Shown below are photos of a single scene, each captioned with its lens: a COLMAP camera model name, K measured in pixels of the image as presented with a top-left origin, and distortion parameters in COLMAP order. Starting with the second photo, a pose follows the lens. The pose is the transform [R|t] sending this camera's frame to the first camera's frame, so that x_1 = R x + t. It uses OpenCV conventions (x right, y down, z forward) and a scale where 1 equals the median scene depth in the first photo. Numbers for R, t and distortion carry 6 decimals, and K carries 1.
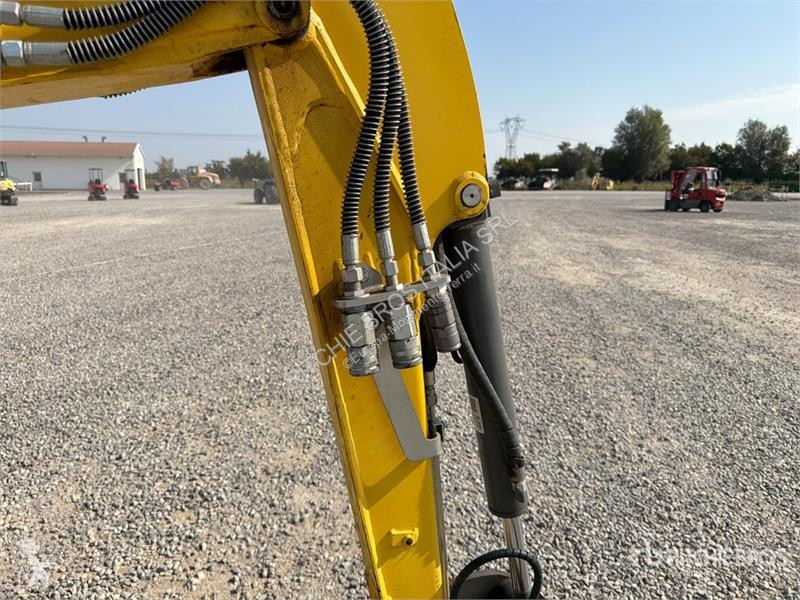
lens RADIAL K [[569.0, 0, 389.5], [0, 569.0, 301.1], [0, 0, 1]] dist [0.061815, -0.102557]
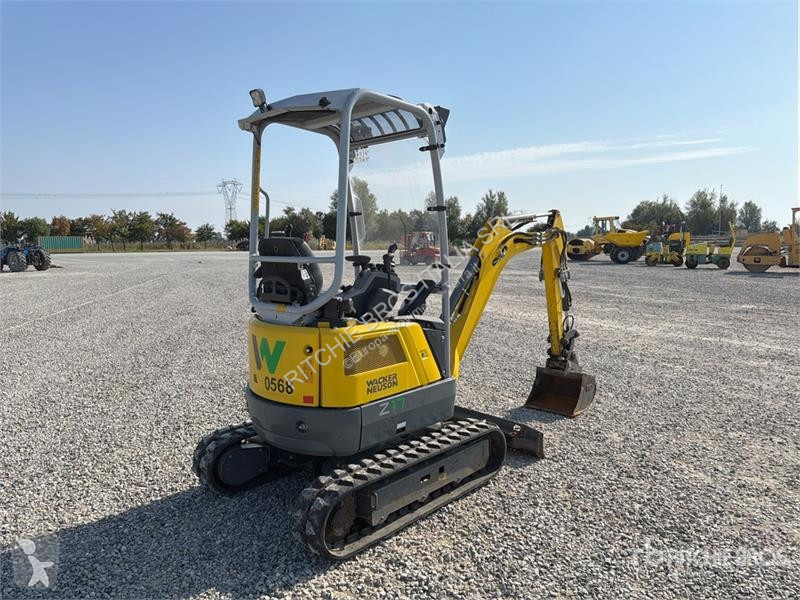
lens RADIAL K [[560.1, 0, 393.1], [0, 560.1, 303.0], [0, 0, 1]] dist [0.067243, -0.088466]
pose [[0.885530, -0.063914, 0.460165, -0.744287], [0.108600, 0.991527, -0.071270, 0.094758], [-0.451711, 0.113086, 0.884968, -0.613829]]
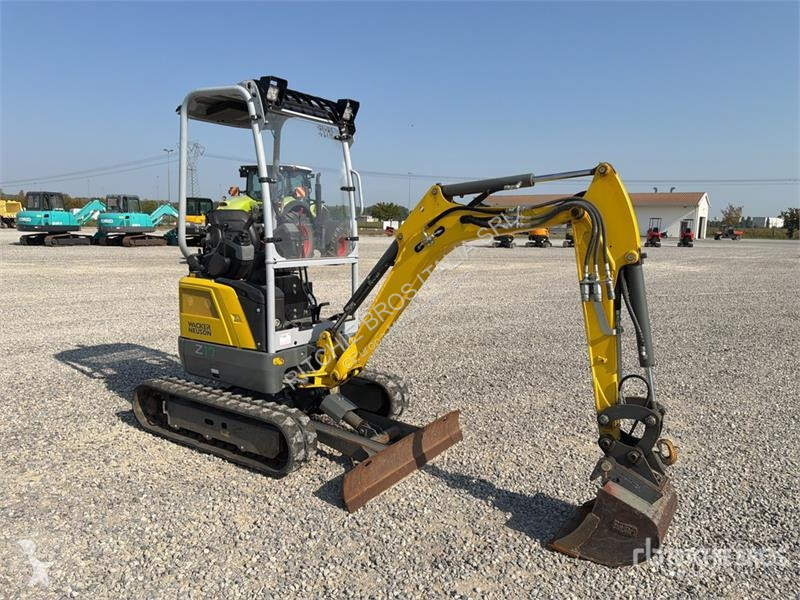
lens RADIAL K [[556.8, 0, 403.5], [0, 556.8, 308.2], [0, 0, 1]] dist [0.089225, -0.132653]
pose [[0.629426, 0.128191, -0.766414, 0.295527], [-0.178105, 0.983842, 0.018287, 0.045616], [0.756374, 0.124991, 0.642087, -0.332096]]
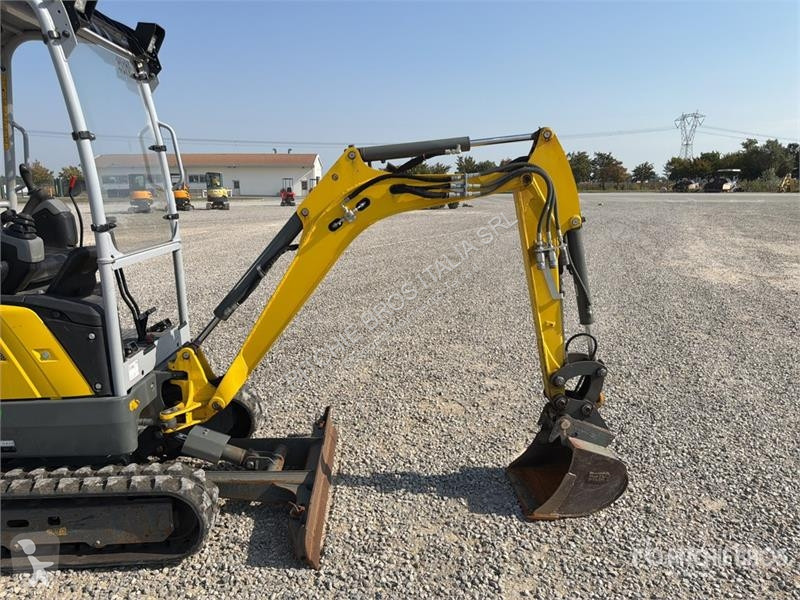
lens RADIAL K [[560.1, 0, 393.1], [0, 560.1, 303.0], [0, 0, 1]] dist [0.067243, -0.088466]
pose [[0.965416, 0.043378, -0.257080, -0.003737], [-0.043320, 0.999044, 0.005890, 0.052817], [0.257090, 0.005450, 0.966372, -0.407685]]
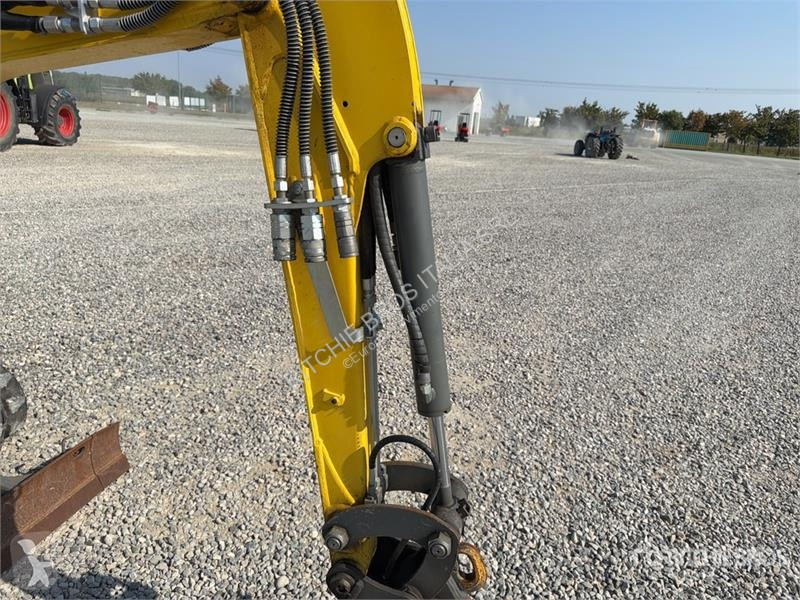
lens RADIAL K [[560.1, 0, 393.1], [0, 560.1, 303.0], [0, 0, 1]] dist [0.067243, -0.088466]
pose [[0.853206, 0.219095, -0.473326, 0.121454], [-0.176030, 0.975208, 0.134101, -0.000014], [0.490972, -0.031096, 0.870620, -0.009065]]
